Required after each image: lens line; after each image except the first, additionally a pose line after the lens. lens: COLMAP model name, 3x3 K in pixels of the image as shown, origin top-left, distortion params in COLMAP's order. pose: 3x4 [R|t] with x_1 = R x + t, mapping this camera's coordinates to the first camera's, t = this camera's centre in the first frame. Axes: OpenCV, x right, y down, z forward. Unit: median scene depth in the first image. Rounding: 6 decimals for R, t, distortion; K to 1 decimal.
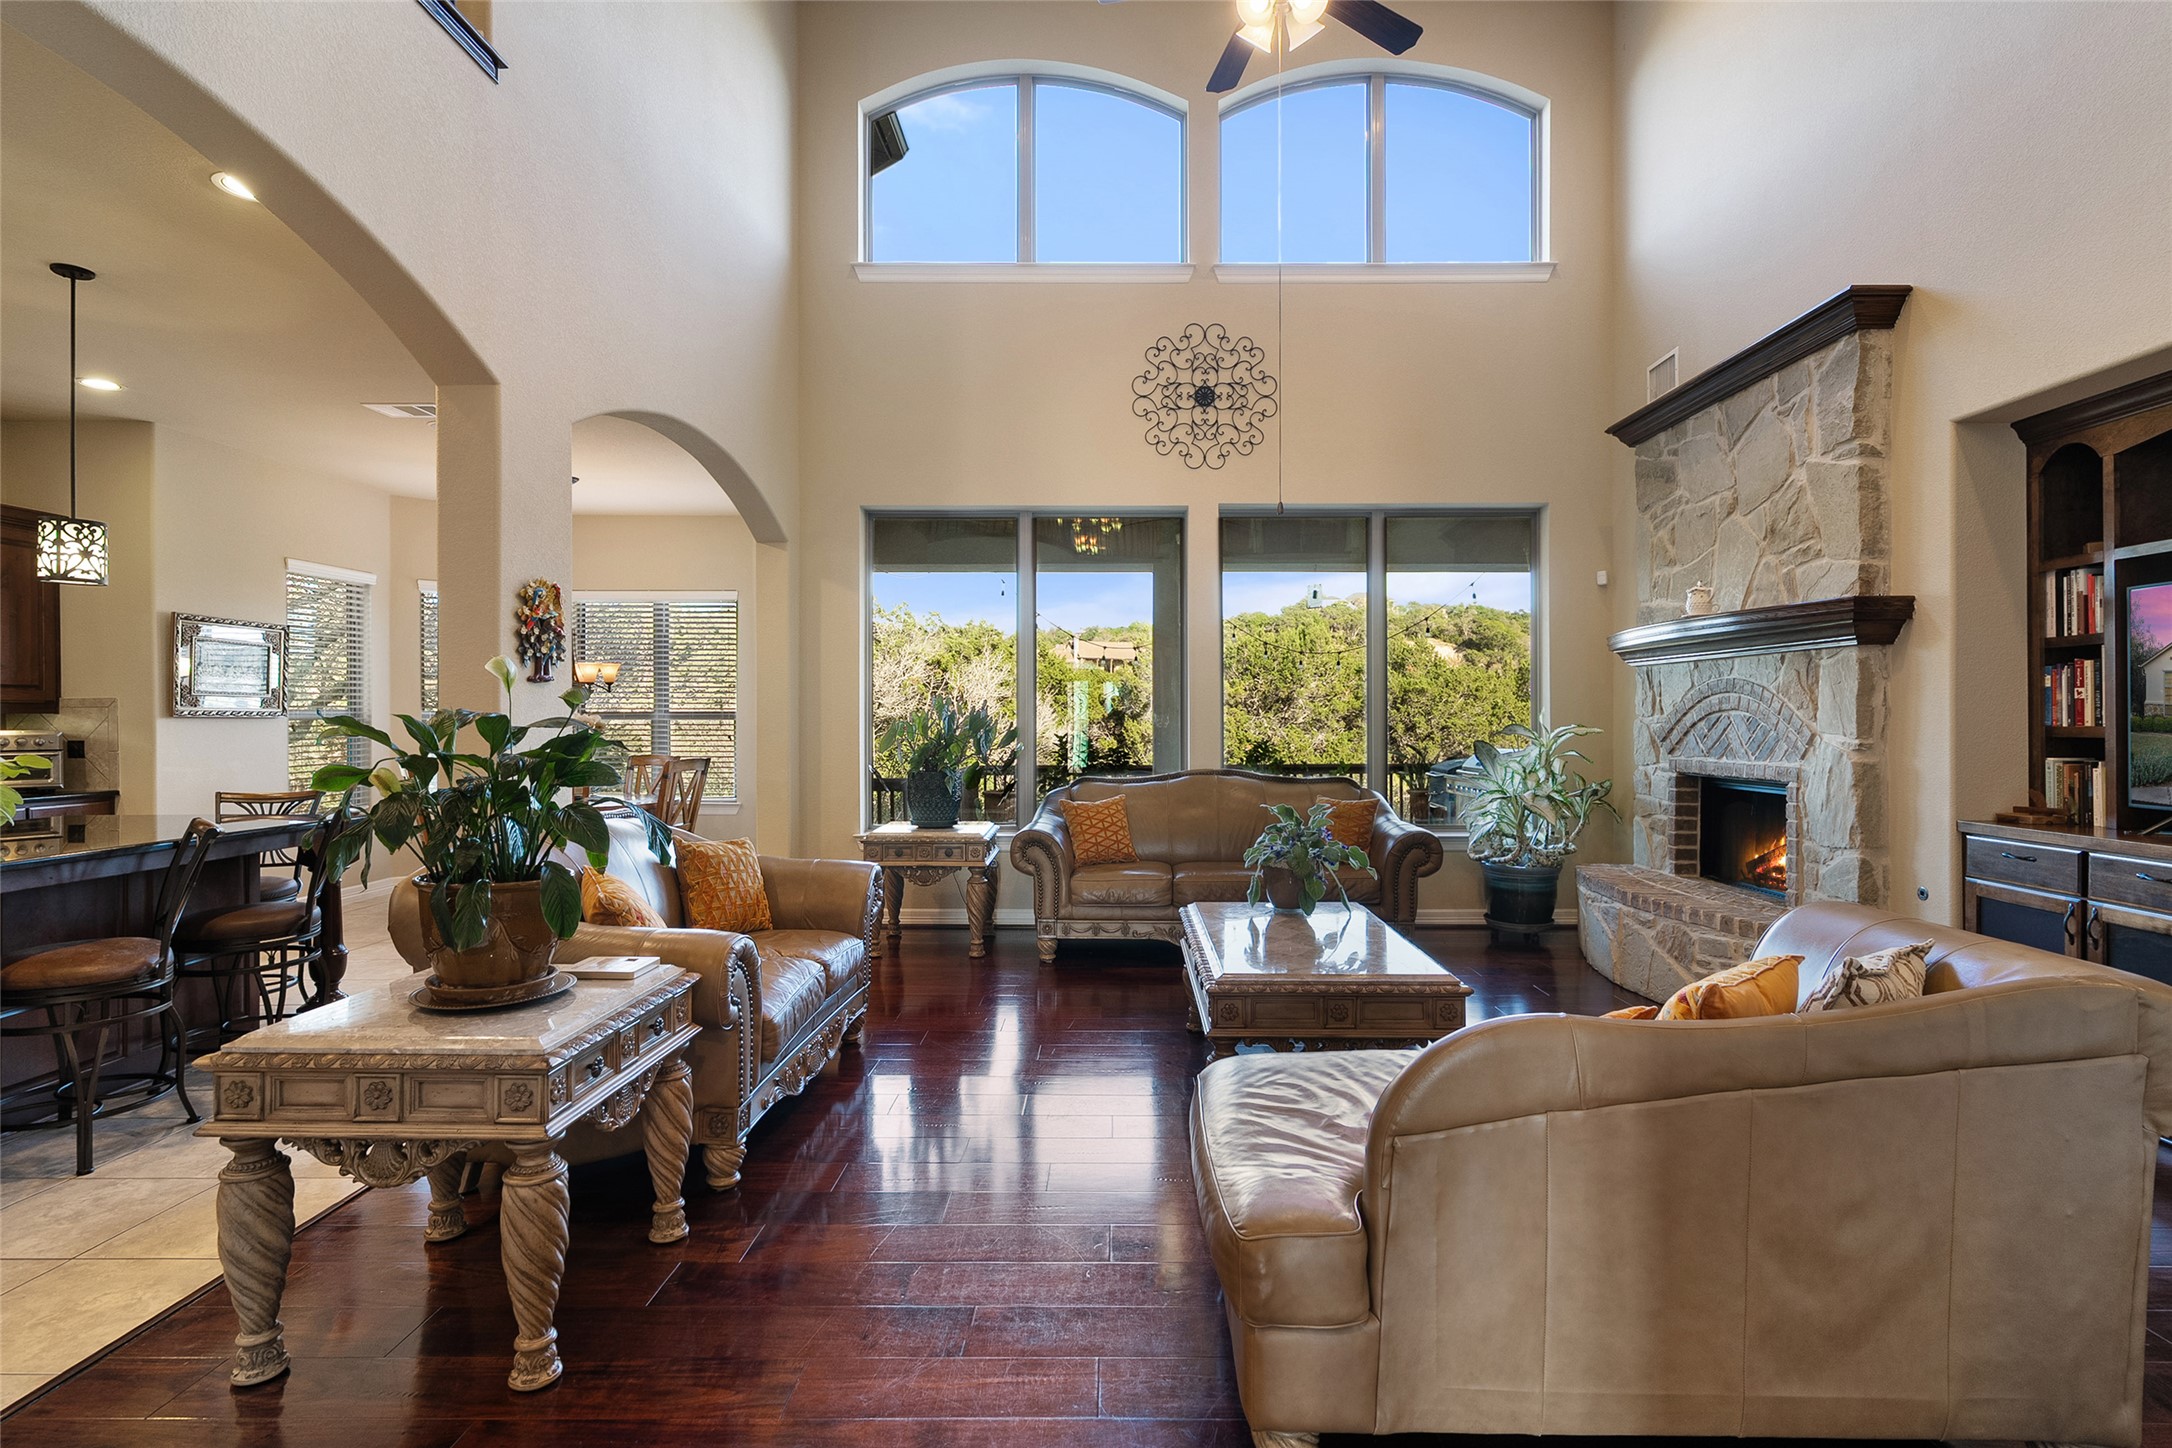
lens RADIAL K [[1053.7, 0, 1101.4], [0, 1053.7, 726.2], [0, 0, 1]] dist [-0.004592, 0.000095]
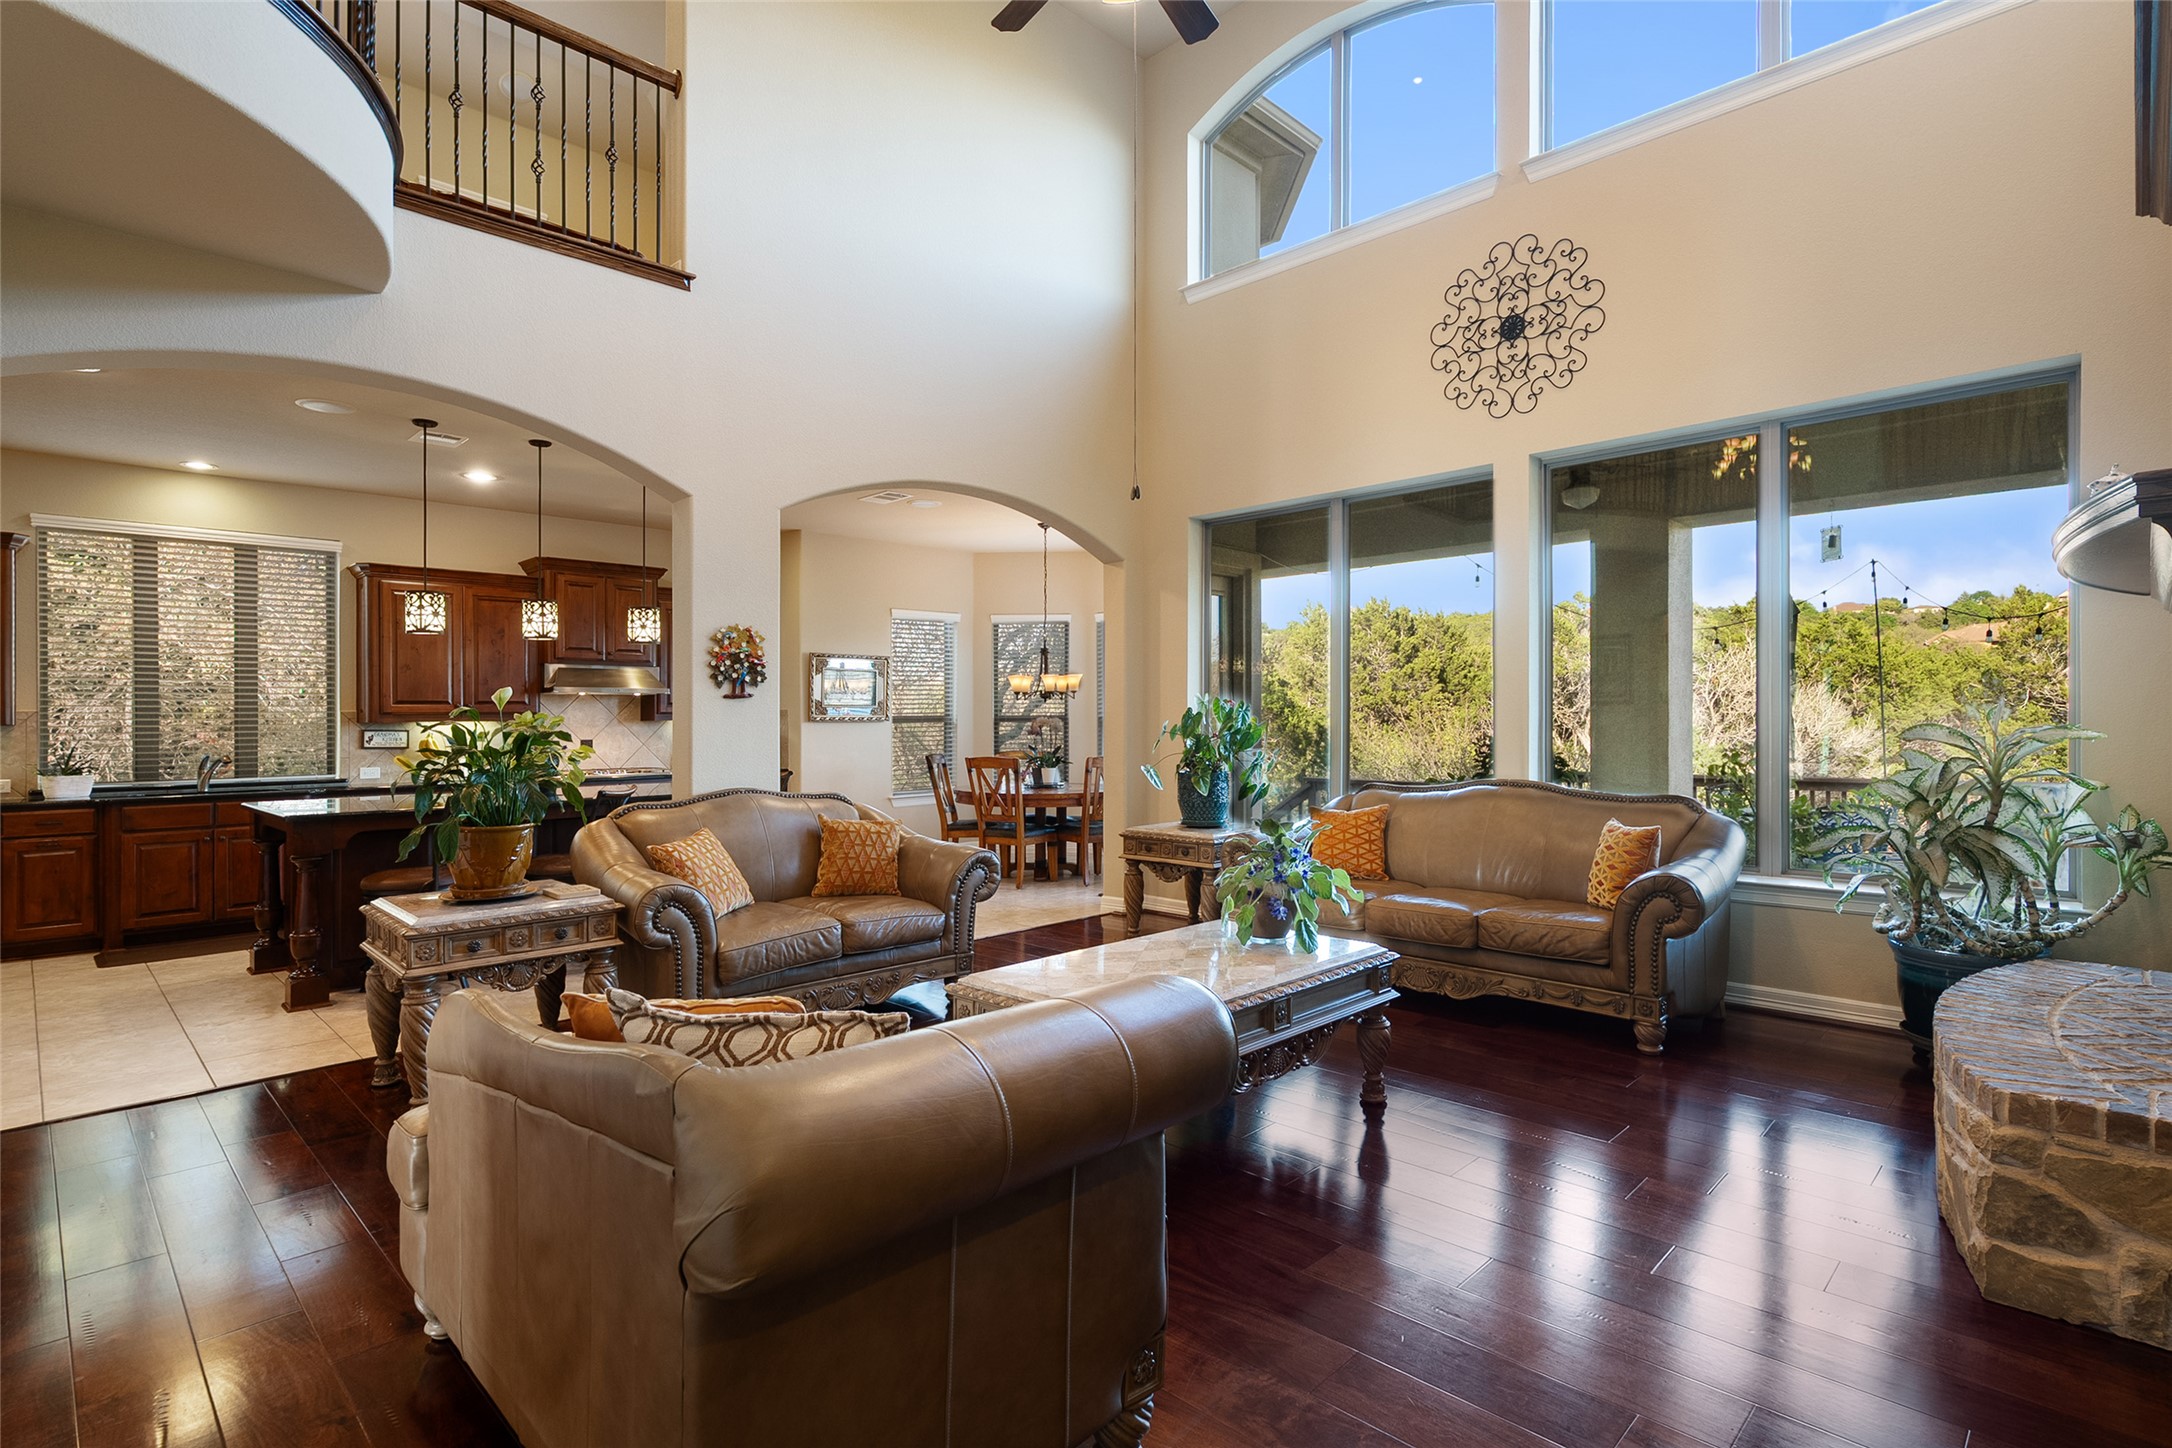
lens RADIAL K [[1053.7, 0, 1077.8], [0, 1053.7, 727.5], [0, 0, 1]] dist [-0.004592, 0.000095]
pose [[0.711400, -0.000452, -0.702787, 0.435317], [0.002930, 0.999993, 0.002322, -0.002307], [0.702781, -0.003711, 0.711396, 0.172501]]
